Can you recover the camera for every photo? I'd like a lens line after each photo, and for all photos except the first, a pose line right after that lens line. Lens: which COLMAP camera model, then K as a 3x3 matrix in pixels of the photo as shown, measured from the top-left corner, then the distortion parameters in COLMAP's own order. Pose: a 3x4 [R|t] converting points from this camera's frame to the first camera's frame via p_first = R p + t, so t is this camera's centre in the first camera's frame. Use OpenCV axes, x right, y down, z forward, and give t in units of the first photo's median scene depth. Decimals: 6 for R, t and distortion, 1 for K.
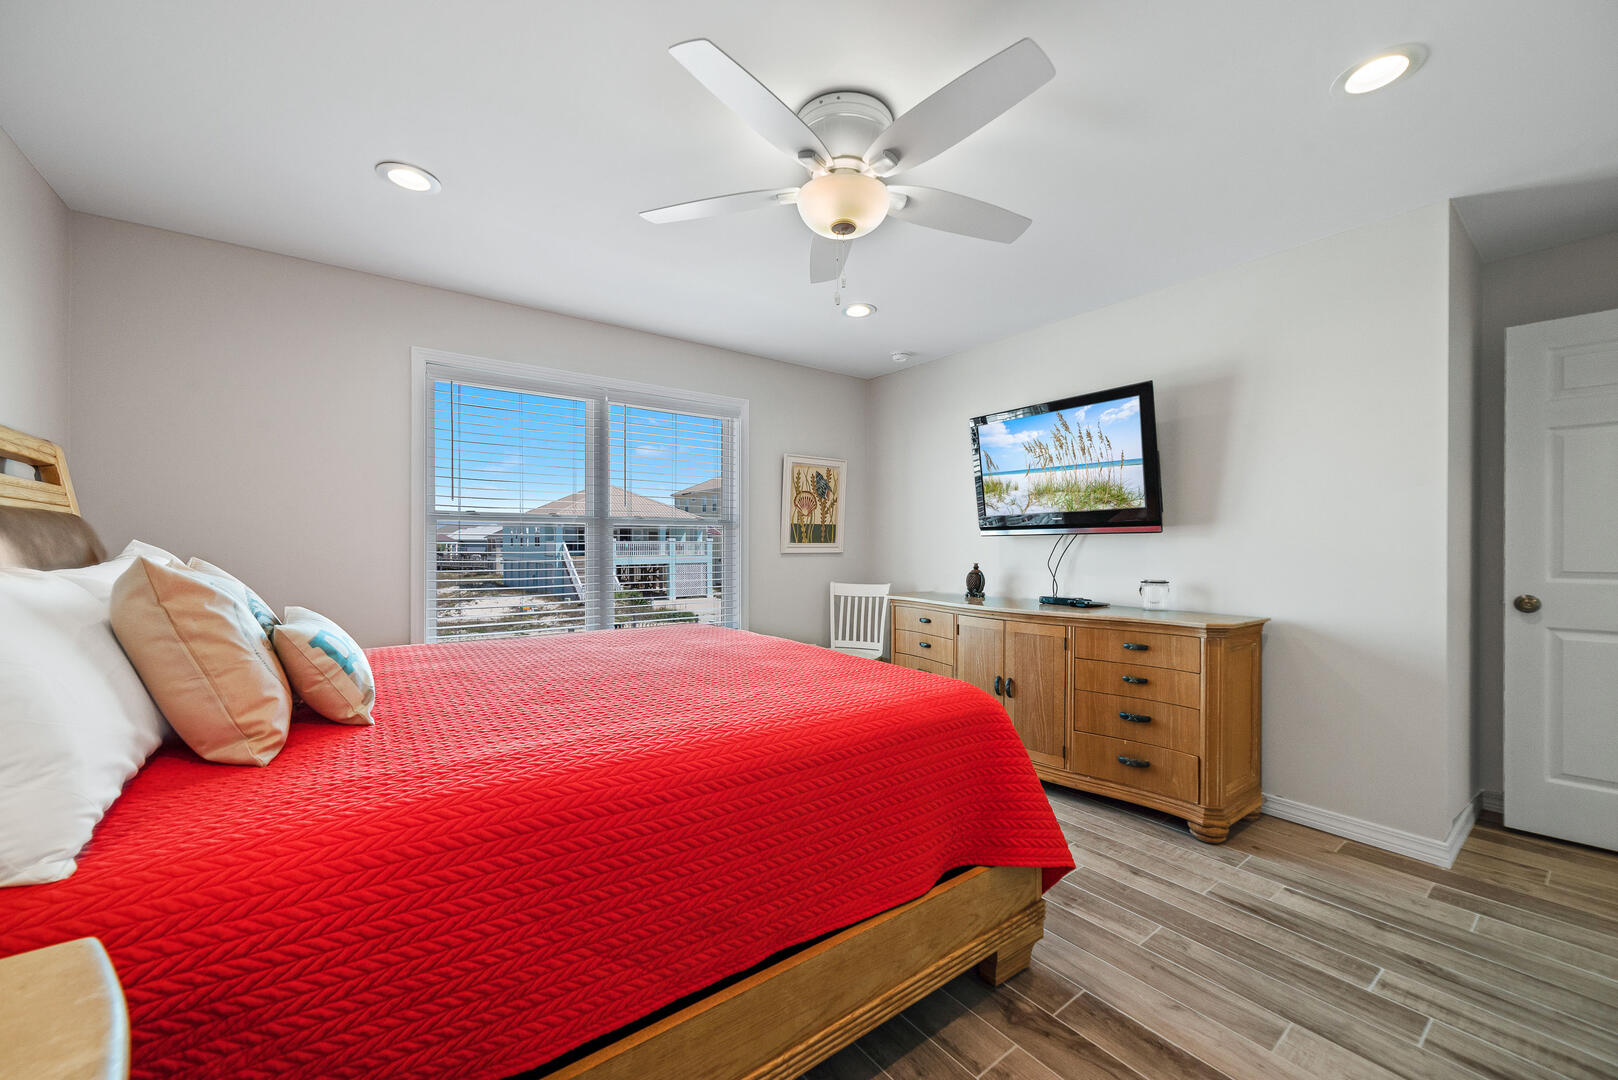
lens RADIAL K [[622.3, 0, 805.6], [0, 622.3, 538.6], [0, 0, 1]] dist [-0.001396, 0.001638]
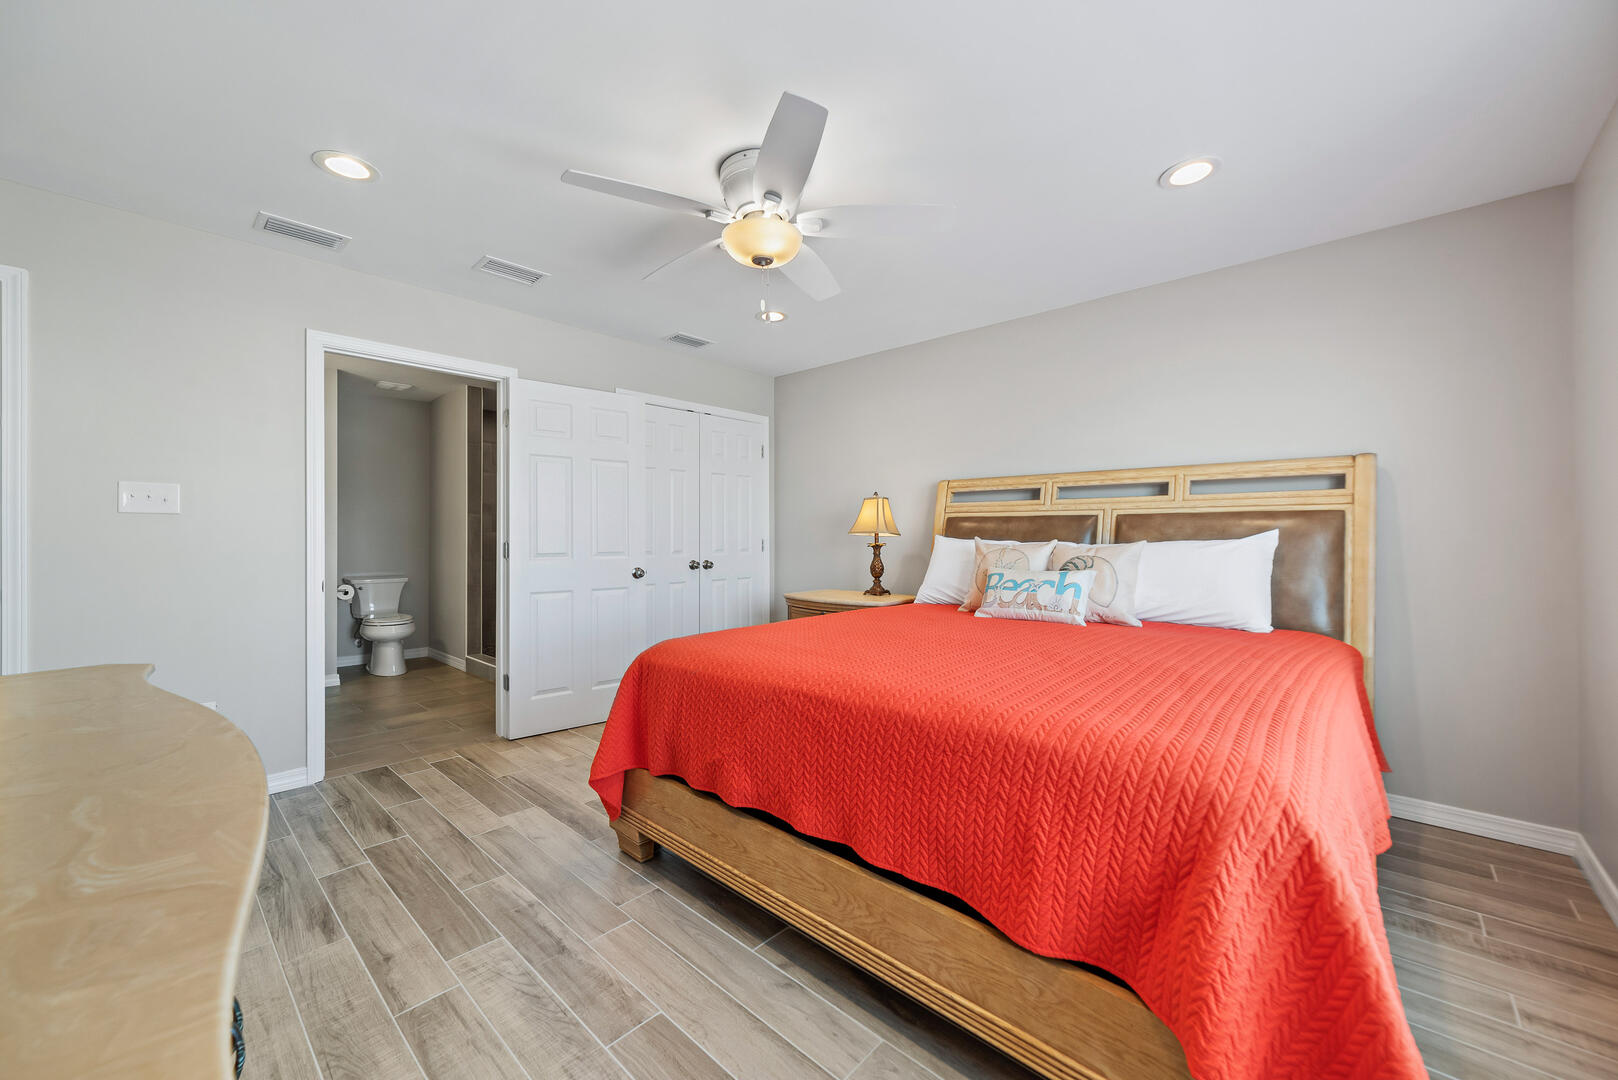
lens RADIAL K [[622.3, 0, 807.3], [0, 622.3, 535.4], [0, 0, 1]] dist [-0.001396, 0.001638]
pose [[-0.982921, -0.005194, -0.183956, 0.217192], [-0.006453, 0.999960, 0.006245, 0.000033], [0.183916, 0.007325, -0.982915, 2.465923]]
